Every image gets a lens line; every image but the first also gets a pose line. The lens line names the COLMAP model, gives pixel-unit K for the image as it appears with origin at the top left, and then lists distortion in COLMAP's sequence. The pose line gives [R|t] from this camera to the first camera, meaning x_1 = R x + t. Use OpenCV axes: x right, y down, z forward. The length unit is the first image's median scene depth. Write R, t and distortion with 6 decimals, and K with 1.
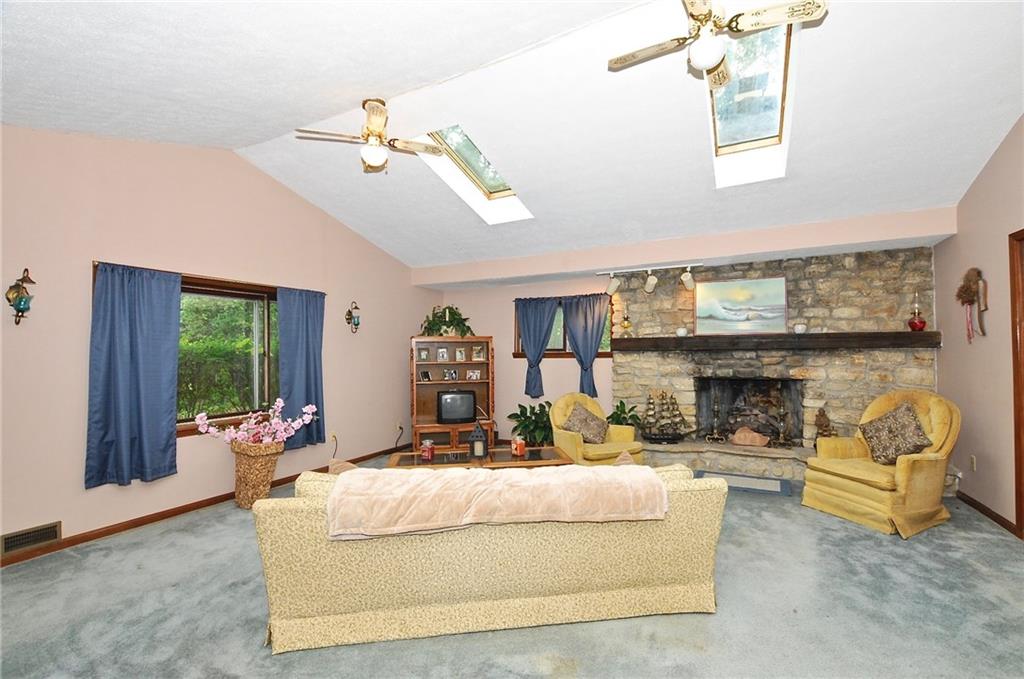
lens RADIAL K [[461.2, 0, 515.3], [0, 461.2, 345.9], [0, 0, 1]] dist [-0.001407, -0.000077]
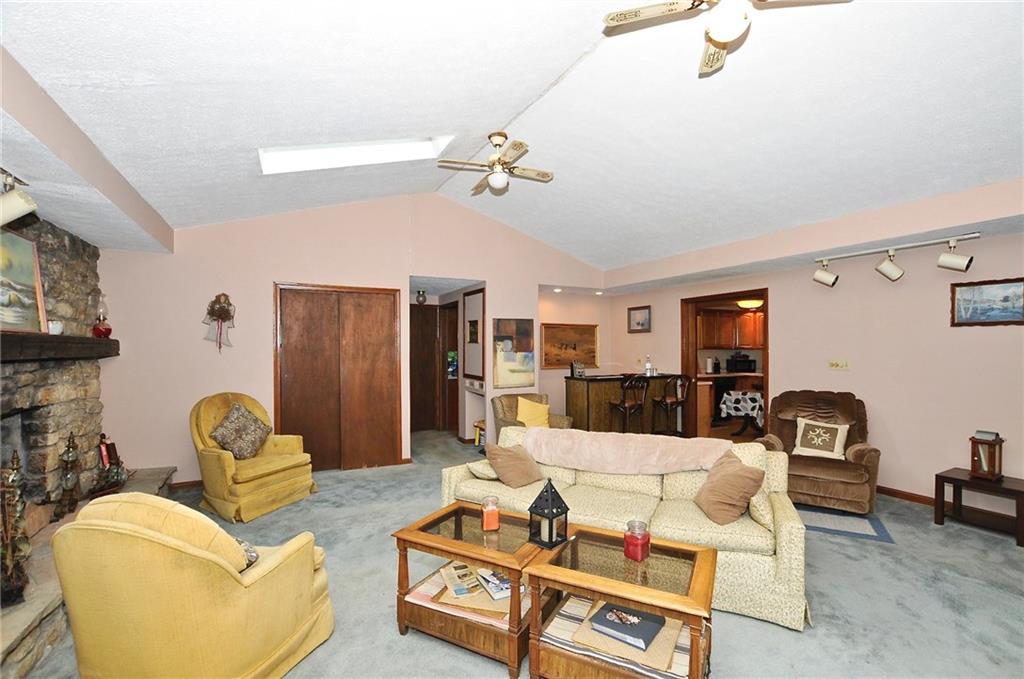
lens RADIAL K [[461.2, 0, 515.3], [0, 461.2, 345.9], [0, 0, 1]] dist [-0.001407, -0.000077]
pose [[-0.797149, 0.013032, 0.603642, -0.281592], [0.000318, 0.999776, -0.021163, 0.002428], [-0.603783, -0.016678, -0.796975, 1.048938]]
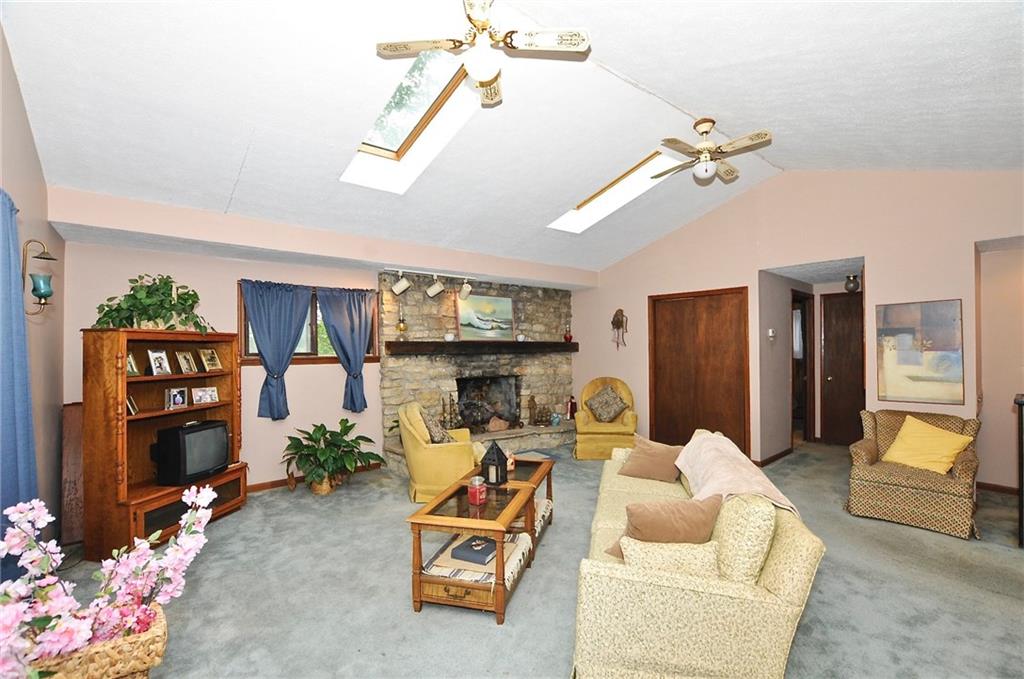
lens RADIAL K [[461.2, 0, 515.3], [0, 461.2, 345.9], [0, 0, 1]] dist [-0.001407, -0.000077]
pose [[0.401186, 0.010651, 0.915935, -0.583875], [-0.009167, 0.999929, -0.007612, -0.003070], [-0.915951, -0.005343, 0.401255, 0.440842]]
